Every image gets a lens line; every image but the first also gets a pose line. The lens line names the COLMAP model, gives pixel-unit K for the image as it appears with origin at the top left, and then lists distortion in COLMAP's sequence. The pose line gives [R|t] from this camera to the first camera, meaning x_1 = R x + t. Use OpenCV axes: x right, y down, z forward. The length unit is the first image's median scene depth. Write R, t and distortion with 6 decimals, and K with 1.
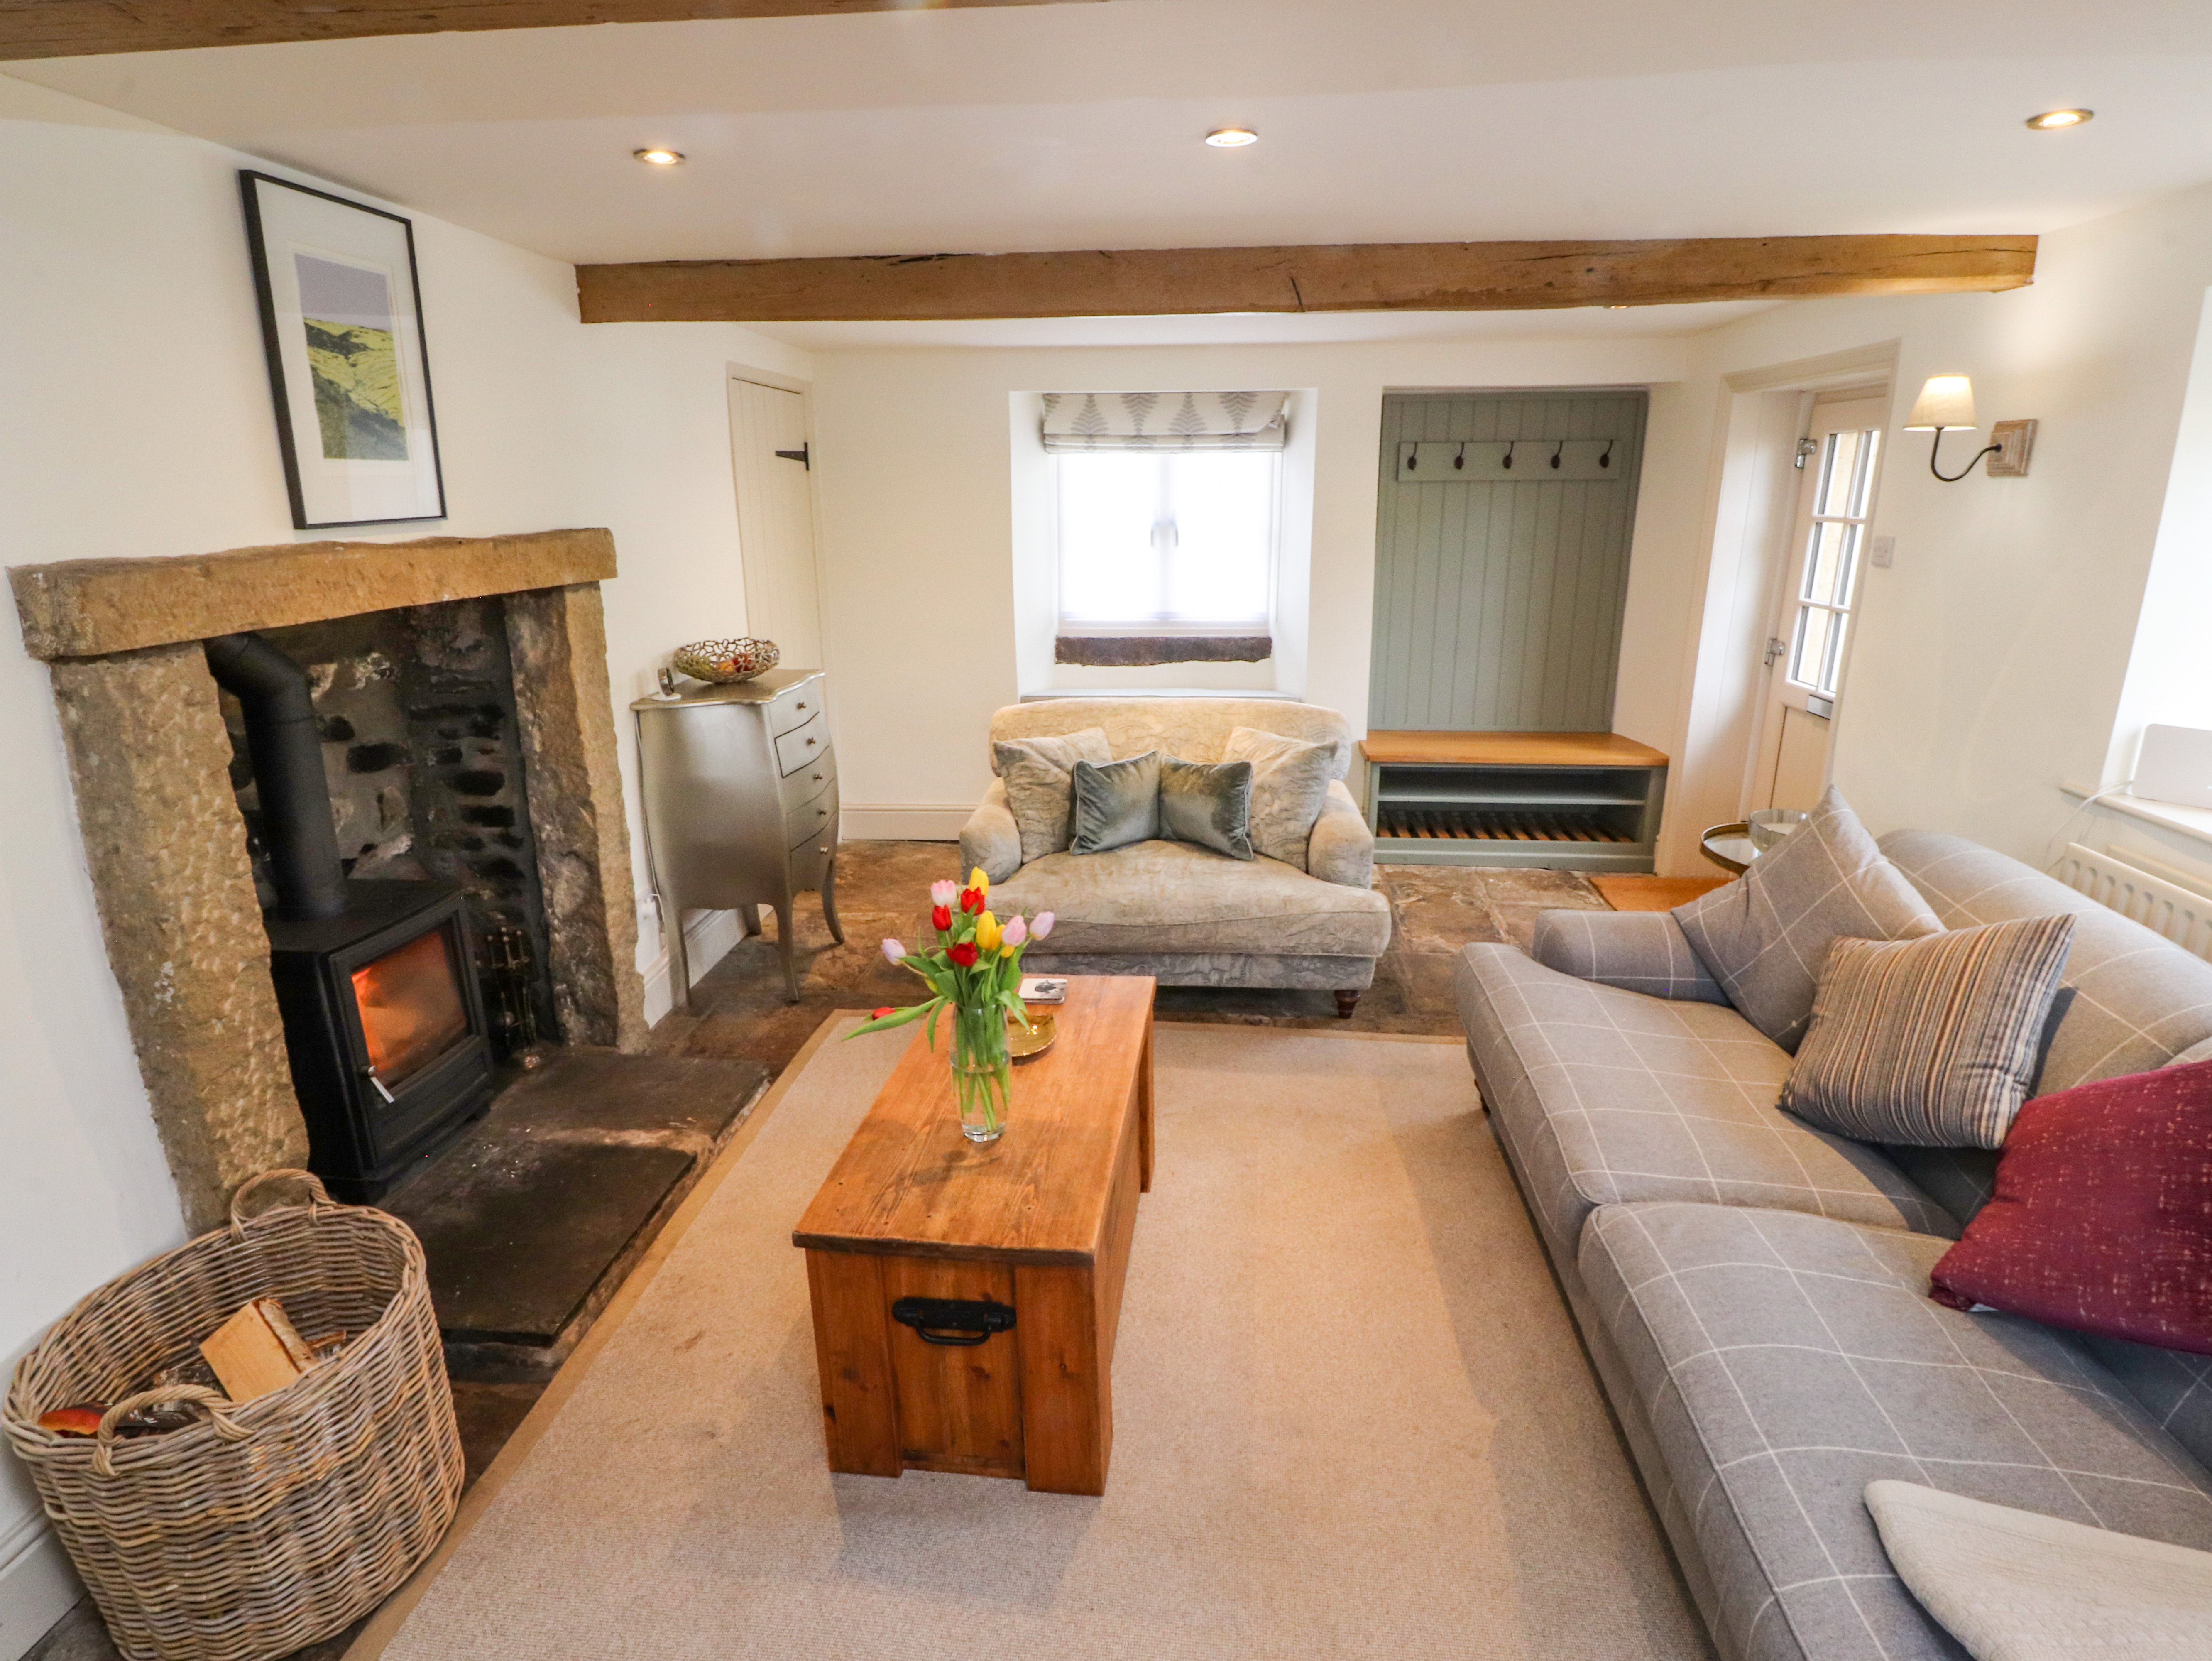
lens RADIAL K [[1197.7, 0, 1105.4], [0, 1197.7, 808.1], [0, 0, 1]] dist [0.013606, -0.018739]
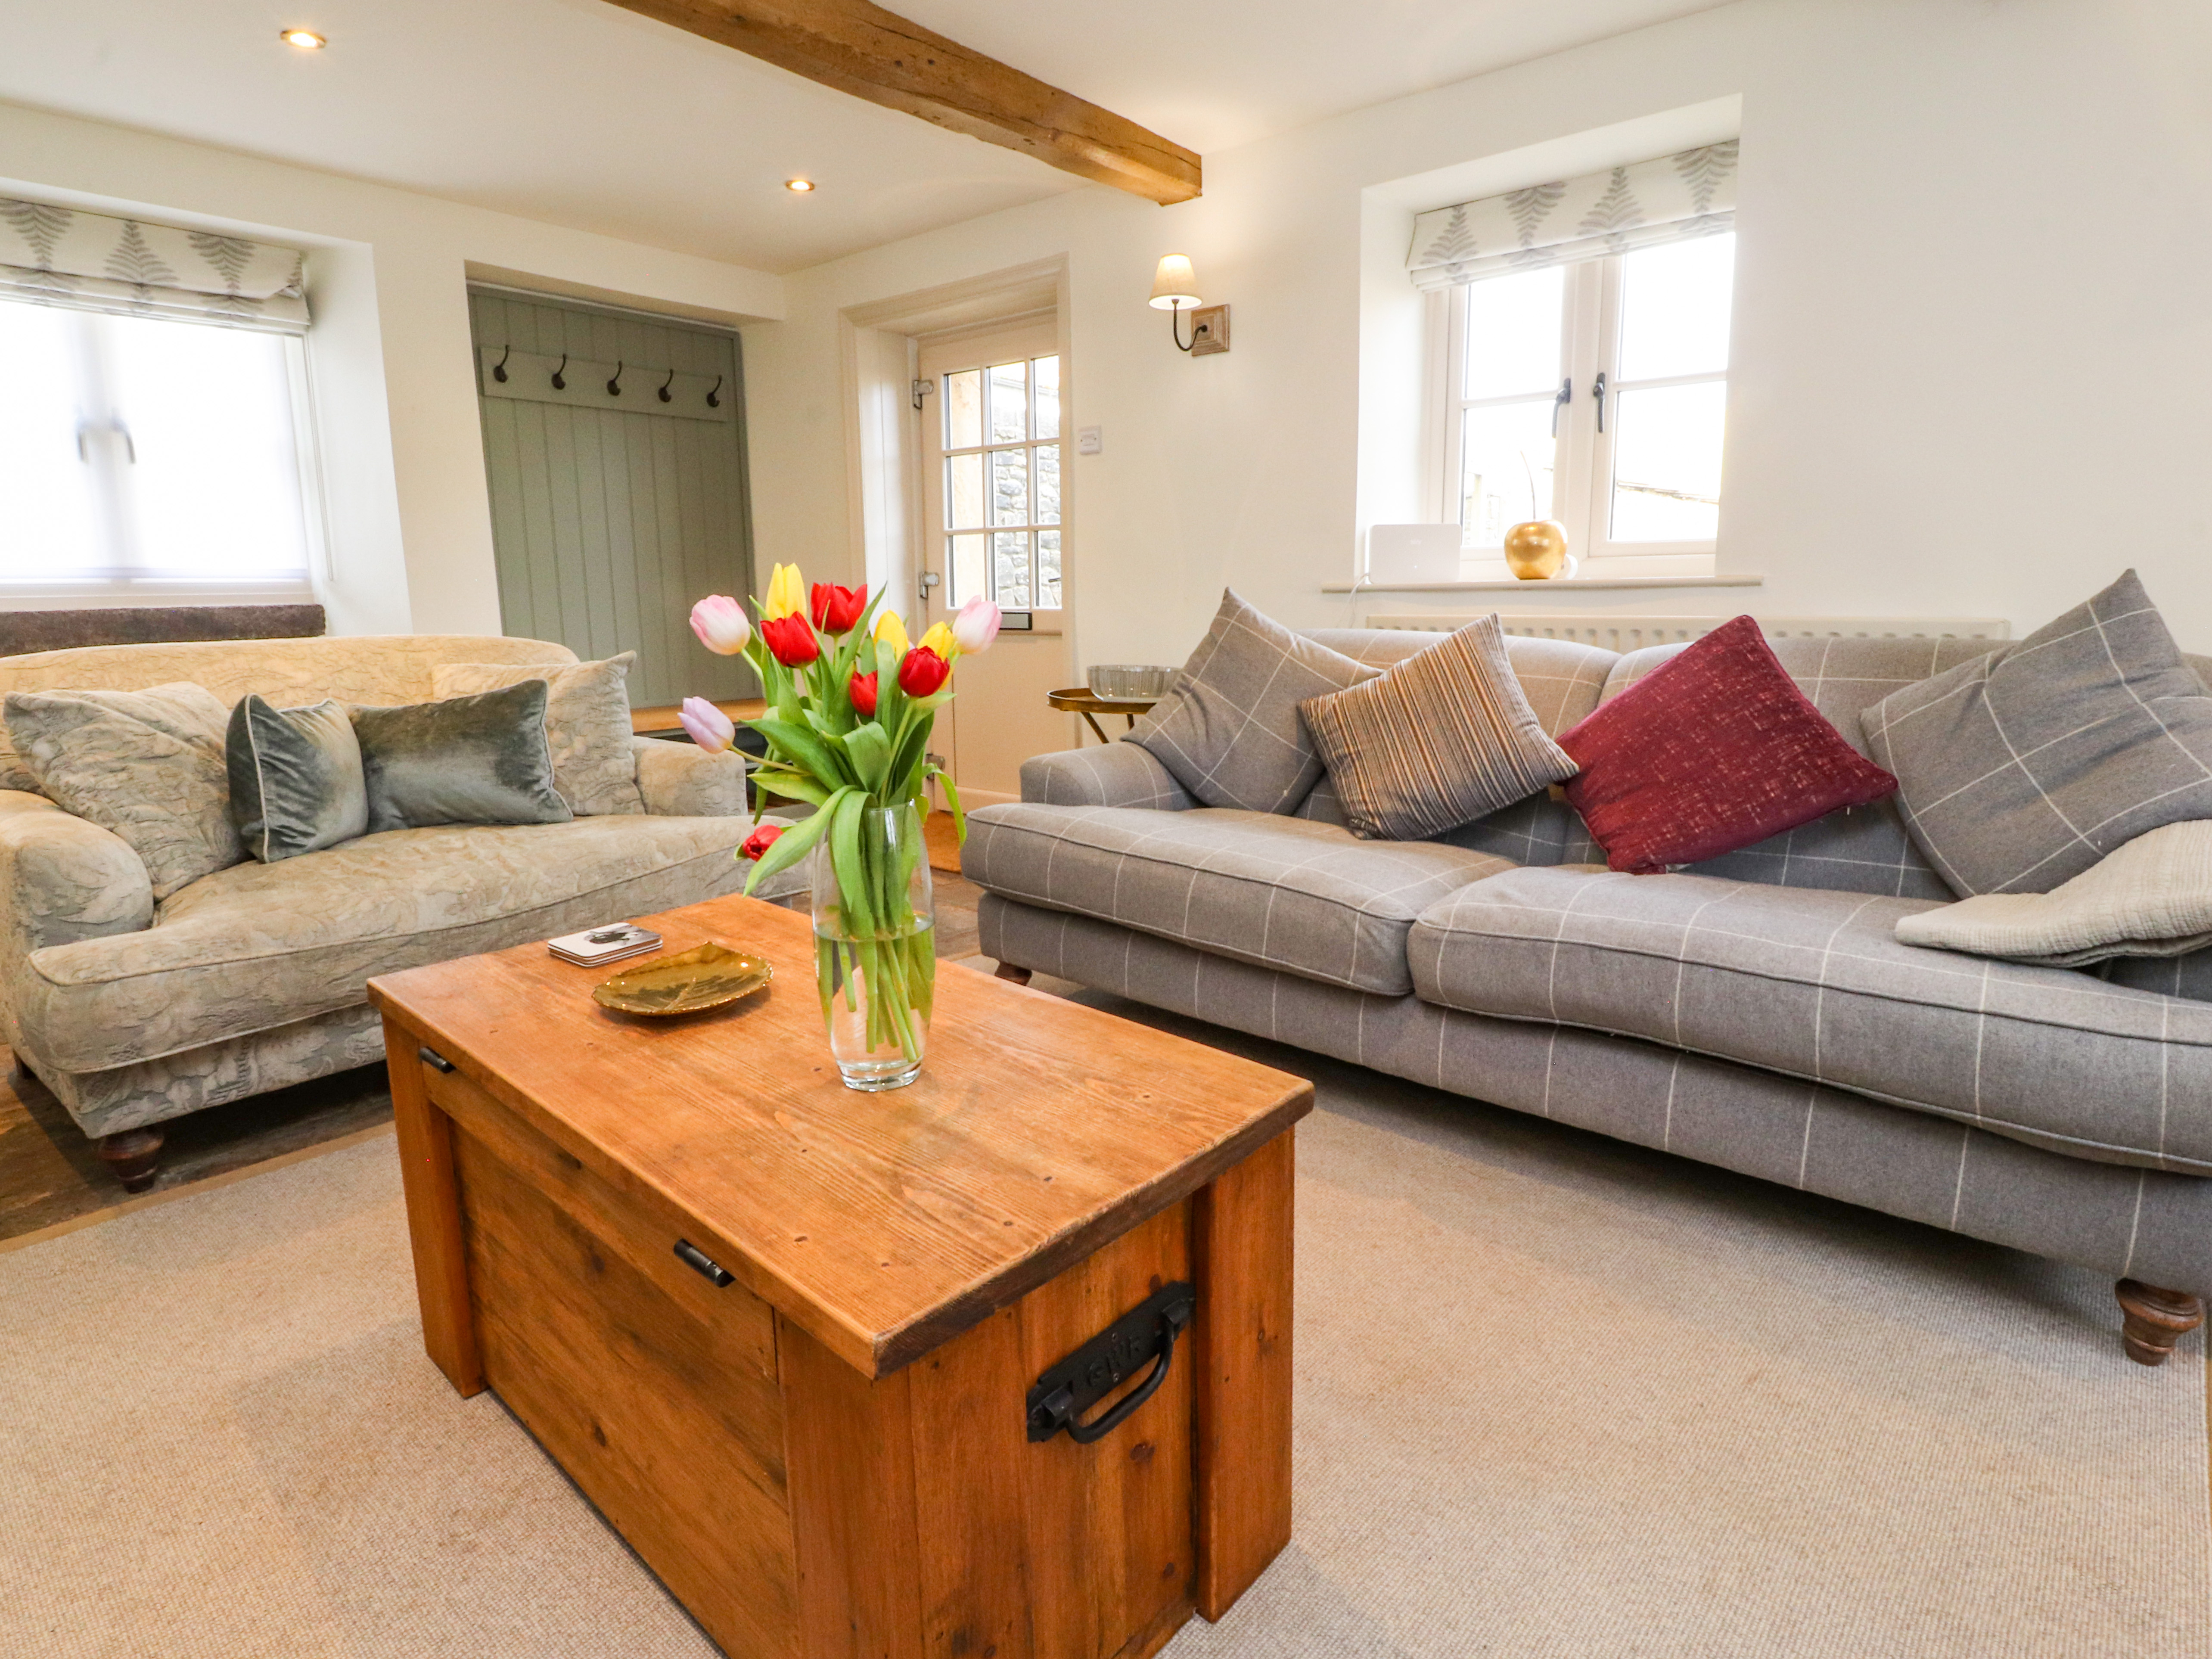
lens RADIAL K [[1197.6, 0, 1105.4], [0, 1197.6, 807.1], [0, 0, 1]] dist [0.013606, -0.018739]
pose [[0.556758, -0.135464, 0.819555, -0.265965], [0.232969, 0.972481, 0.002476, 0.103530], [-0.797337, 0.189552, 0.572995, 0.353214]]
